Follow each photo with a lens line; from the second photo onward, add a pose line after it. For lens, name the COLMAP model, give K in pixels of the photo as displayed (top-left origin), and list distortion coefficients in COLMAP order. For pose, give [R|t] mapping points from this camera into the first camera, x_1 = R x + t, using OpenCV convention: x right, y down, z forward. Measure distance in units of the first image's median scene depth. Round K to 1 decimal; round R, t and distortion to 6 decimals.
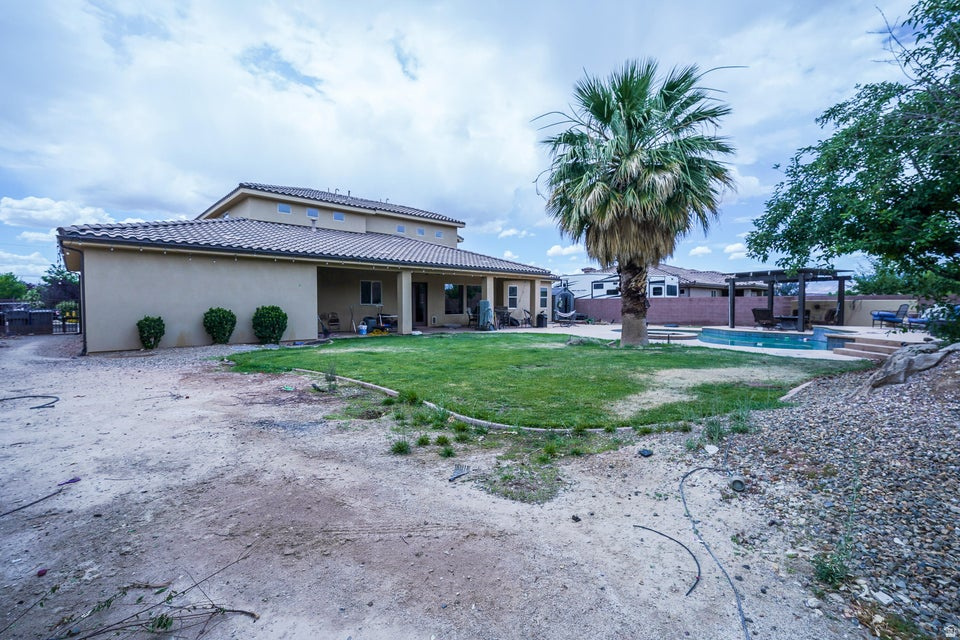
lens RADIAL K [[436.6, 0, 481.3], [0, 436.6, 317.6], [0, 0, 1]] dist [-0.006016, -0.000388]
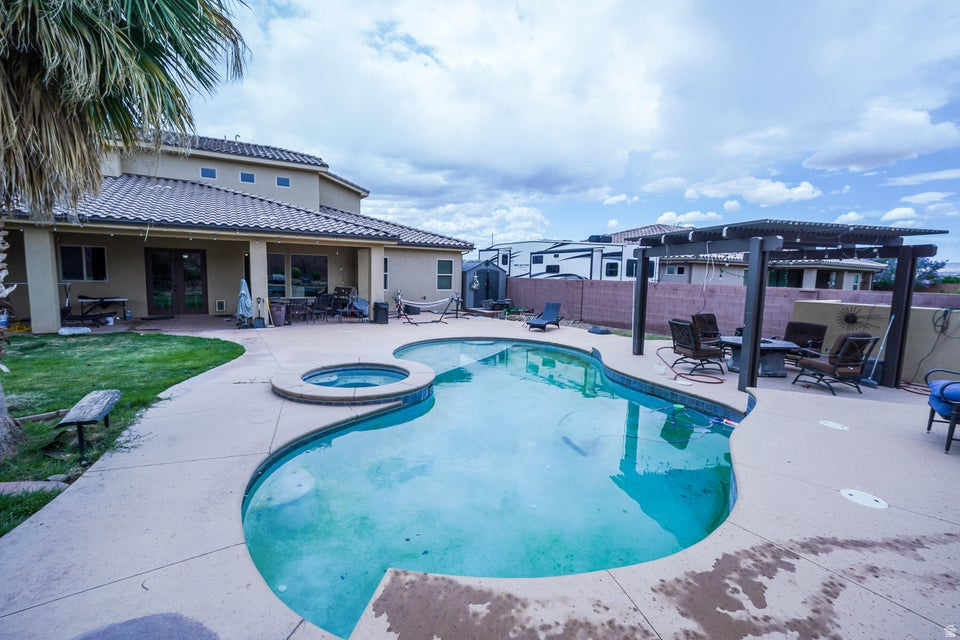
lens RADIAL K [[436.6, 0, 483.4], [0, 436.6, 326.2], [0, 0, 1]] dist [-0.006016, -0.000388]
pose [[0.971081, 0.053816, -0.232607, 0.372600], [-0.033094, 0.995201, 0.092089, -0.031579], [0.236447, -0.081728, 0.968201, 0.354321]]
